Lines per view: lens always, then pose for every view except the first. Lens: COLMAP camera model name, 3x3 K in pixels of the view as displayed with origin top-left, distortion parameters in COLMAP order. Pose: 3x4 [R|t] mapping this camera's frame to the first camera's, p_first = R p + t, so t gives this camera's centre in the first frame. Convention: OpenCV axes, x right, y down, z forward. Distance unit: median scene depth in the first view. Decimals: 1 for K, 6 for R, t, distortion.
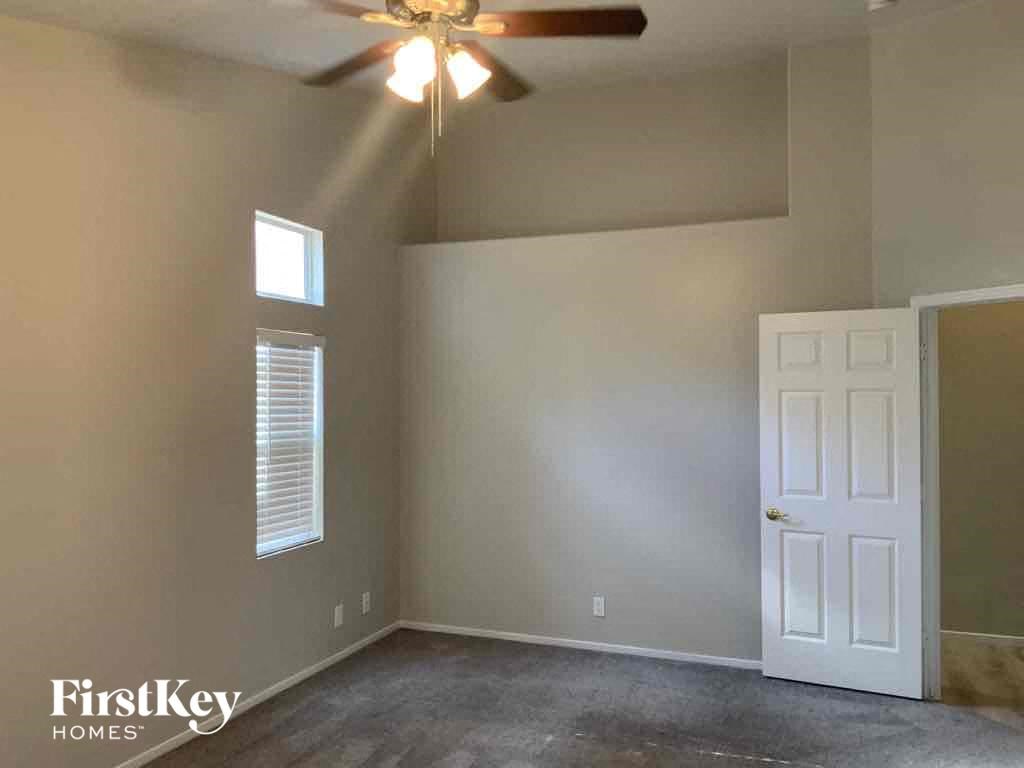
lens RADIAL K [[770.0, 0, 512.0], [0, 770.0, 384.0], [0, 0, 1]] dist [0.049188, -0.095421]
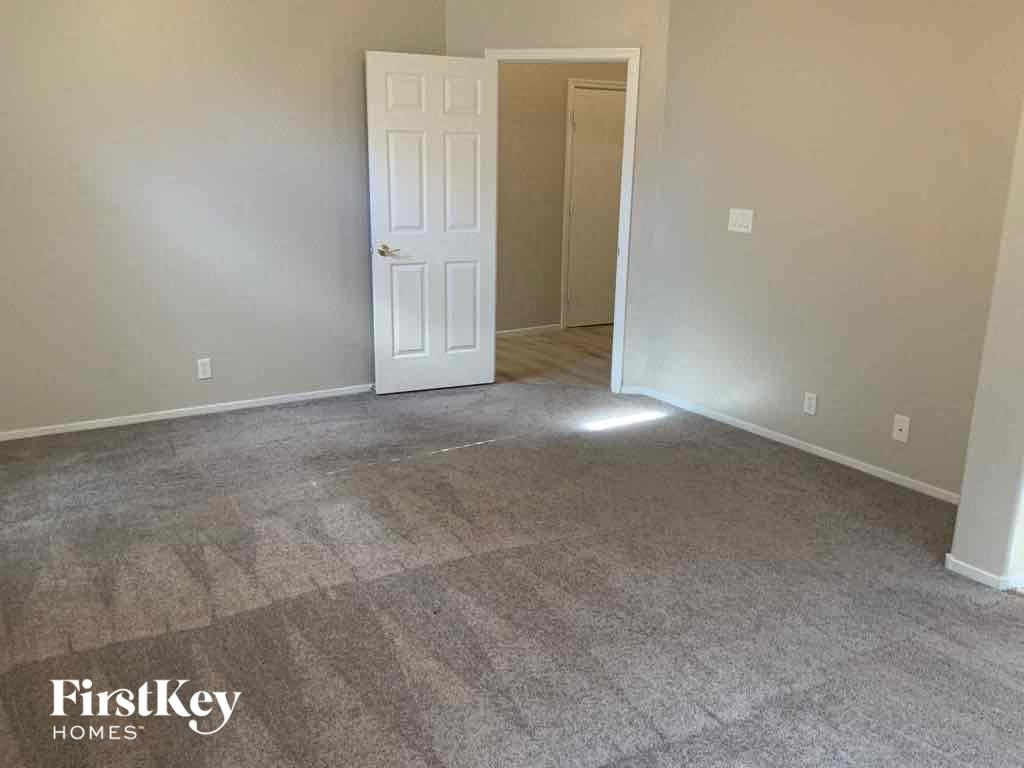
lens RADIAL K [[837.4, 0, 512.0], [0, 837.4, 384.0], [0, 0, 1]] dist [0.057678, -0.121384]
pose [[0.612747, -0.205022, 0.763222, -0.497629], [-0.046663, 0.954691, 0.293919, -0.007054], [-0.788900, -0.215712, 0.575417, 0.147239]]
